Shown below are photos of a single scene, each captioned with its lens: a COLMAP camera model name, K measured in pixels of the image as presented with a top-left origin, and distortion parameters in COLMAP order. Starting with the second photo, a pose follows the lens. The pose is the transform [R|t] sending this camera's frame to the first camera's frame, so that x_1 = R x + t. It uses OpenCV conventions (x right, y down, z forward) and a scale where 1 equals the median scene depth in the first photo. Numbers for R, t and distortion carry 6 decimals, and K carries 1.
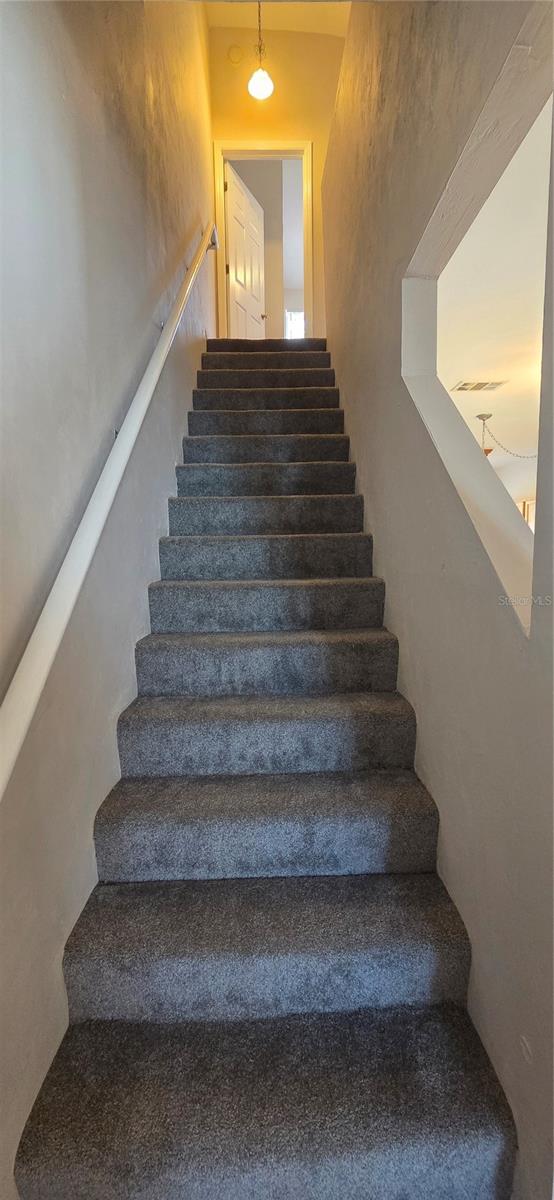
lens RADIAL K [[492.8, 0, 277.6], [0, 492.8, 595.8], [0, 0, 1]] dist [0.003235, -0.000327]
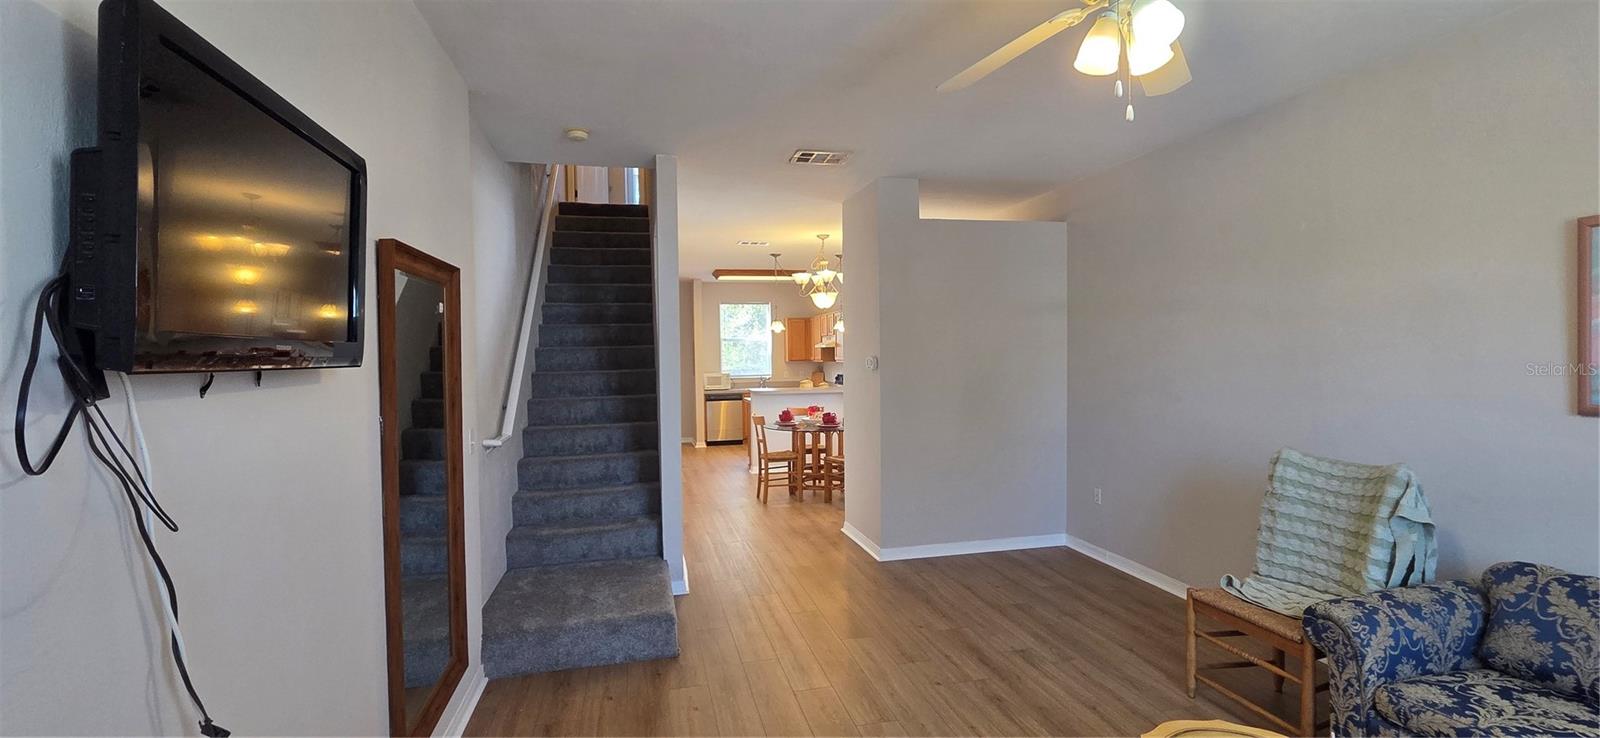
lens RADIAL K [[657.1, 0, 796.3], [0, 657.1, 365.7], [0, 0, 1]] dist [0.003235, -0.000327]
pose [[0.975170, -0.006718, 0.221355, 0.168198], [0.023538, 0.997022, -0.073439, 0.150678], [-0.220202, 0.076826, 0.972424, -1.605889]]
